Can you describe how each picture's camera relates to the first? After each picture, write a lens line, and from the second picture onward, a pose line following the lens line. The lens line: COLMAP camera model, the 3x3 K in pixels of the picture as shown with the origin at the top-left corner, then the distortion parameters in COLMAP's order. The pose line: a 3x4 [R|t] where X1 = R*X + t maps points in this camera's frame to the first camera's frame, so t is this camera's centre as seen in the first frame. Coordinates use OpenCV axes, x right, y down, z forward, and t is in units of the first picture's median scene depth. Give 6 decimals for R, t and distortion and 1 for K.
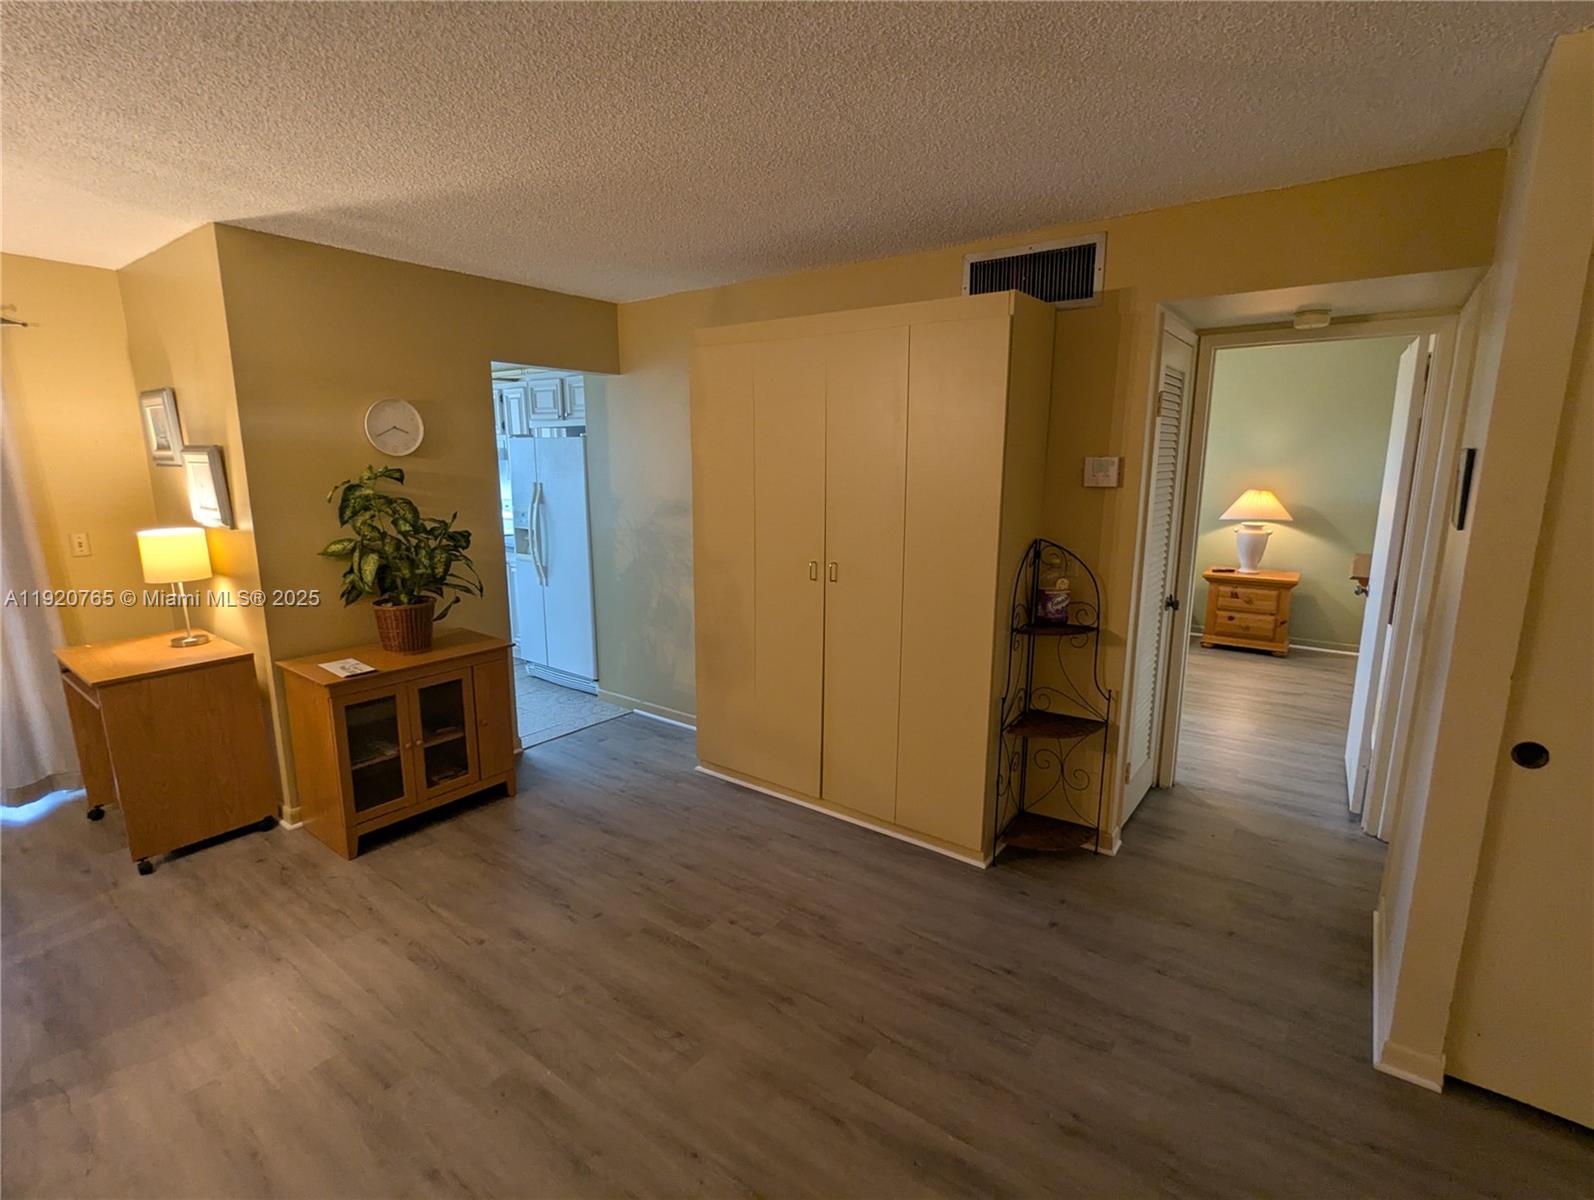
lens RADIAL K [[762.6, 0, 800.8], [0, 762.6, 594.7], [0, 0, 1]] dist [-0.001186, 0.005132]
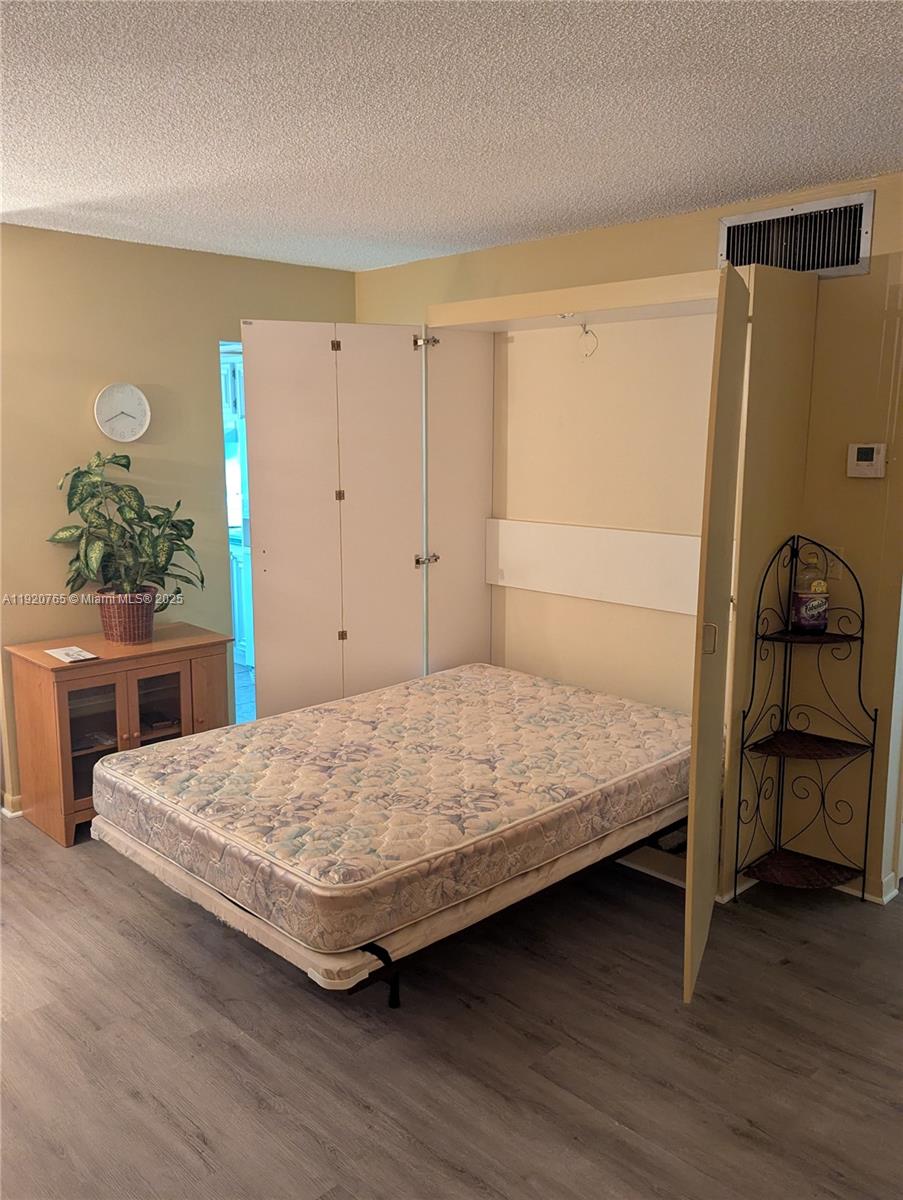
lens RADIAL K [[1012.7, 0, 449.4], [0, 1012.7, 595.5], [0, 0, 1]] dist [0.048576, -0.020364]
pose [[0.985619, 0.024283, -0.167226, 0.116974], [-0.027143, 0.999522, -0.014834, 0.025484], [0.166786, 0.019159, 0.985807, -0.238838]]
